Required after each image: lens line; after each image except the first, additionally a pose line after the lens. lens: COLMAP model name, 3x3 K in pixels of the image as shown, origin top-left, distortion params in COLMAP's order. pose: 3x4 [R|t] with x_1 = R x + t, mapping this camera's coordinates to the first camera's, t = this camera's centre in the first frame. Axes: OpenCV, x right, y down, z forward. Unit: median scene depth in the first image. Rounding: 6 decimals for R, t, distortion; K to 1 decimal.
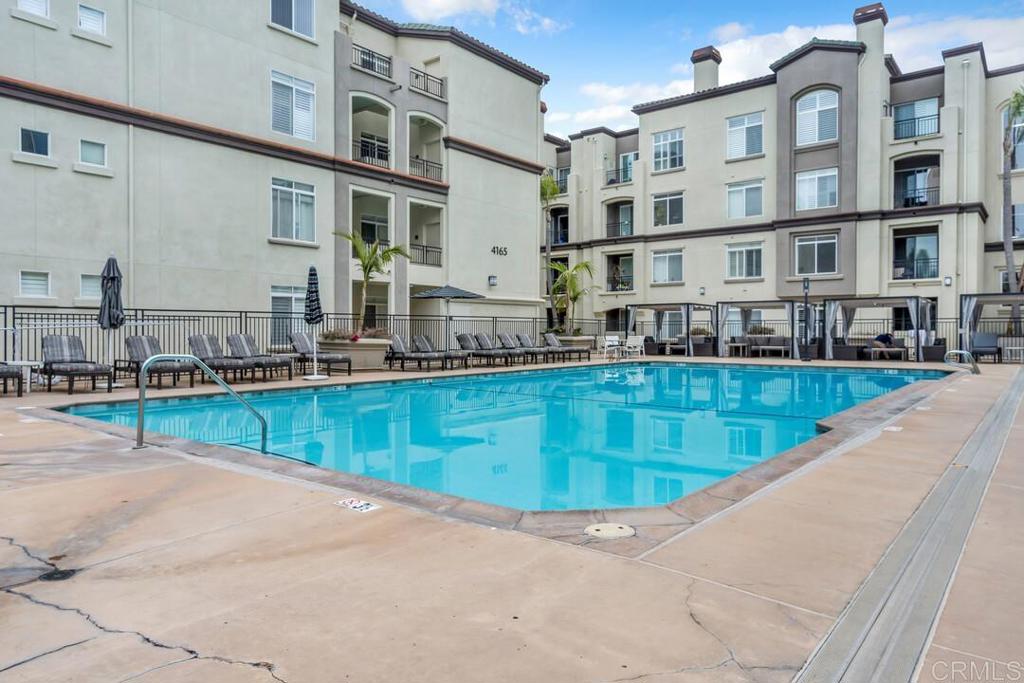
lens RADIAL K [[653.2, 0, 512.6], [0, 653.2, 338.0], [0, 0, 1]] dist [0.001562, 0.000470]
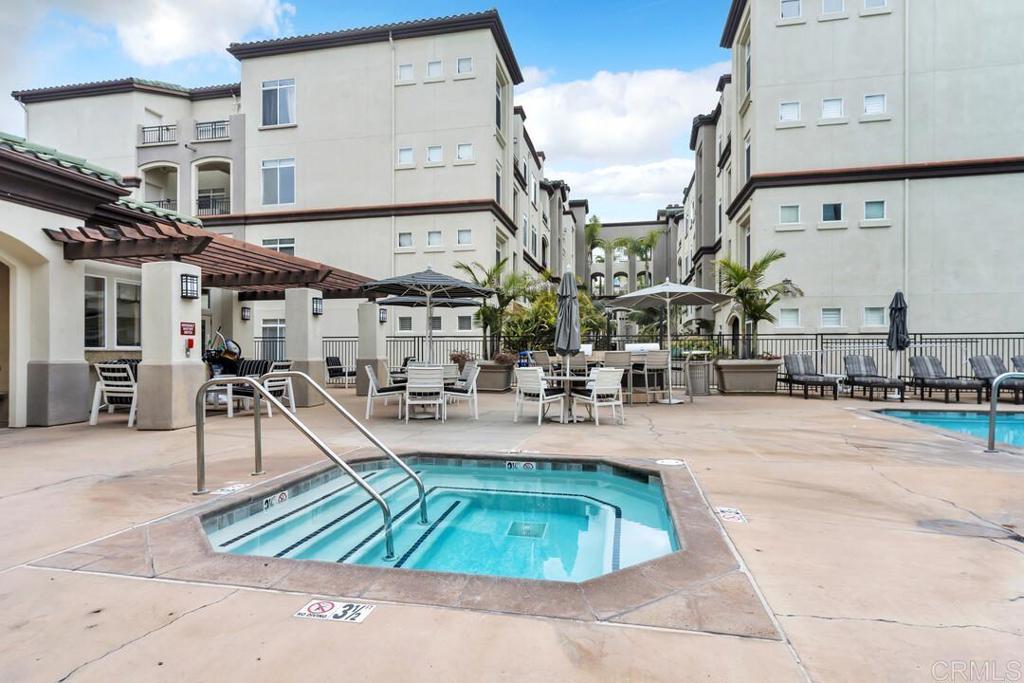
lens RADIAL K [[538.1, 0, 511.4], [0, 538.1, 356.5], [0, 0, 1]] dist [0.000029, 0.000306]
pose [[0.465891, 0.006868, -0.884816, -0.058387], [-0.007333, 0.999966, 0.003901, -0.001028], [0.884812, 0.004671, 0.465925, -0.111813]]
